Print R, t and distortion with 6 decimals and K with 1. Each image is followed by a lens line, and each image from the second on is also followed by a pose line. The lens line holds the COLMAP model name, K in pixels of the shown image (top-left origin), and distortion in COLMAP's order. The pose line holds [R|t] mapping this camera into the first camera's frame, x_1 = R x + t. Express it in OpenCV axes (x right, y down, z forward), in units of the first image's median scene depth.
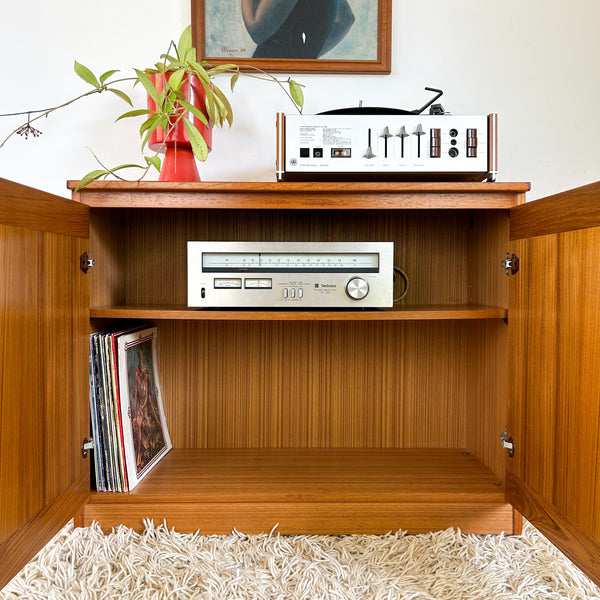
lens RADIAL K [[607.9, 0, 296.3], [0, 607.9, 299.7], [0, 0, 1]] dist [0.017568, 0.000000]
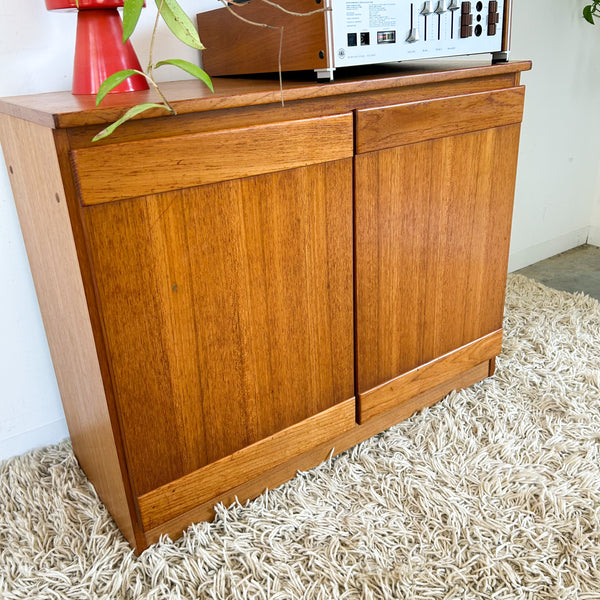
lens RADIAL K [[607.9, 0, 298.8], [0, 607.9, 294.9], [0, 0, 1]] dist [0.017568, 0.000000]
pose [[0.816922, -0.267106, 0.511168, -0.510323], [0.067910, 0.924676, 0.374650, -0.231006], [-0.572736, -0.271346, 0.773528, 0.342560]]
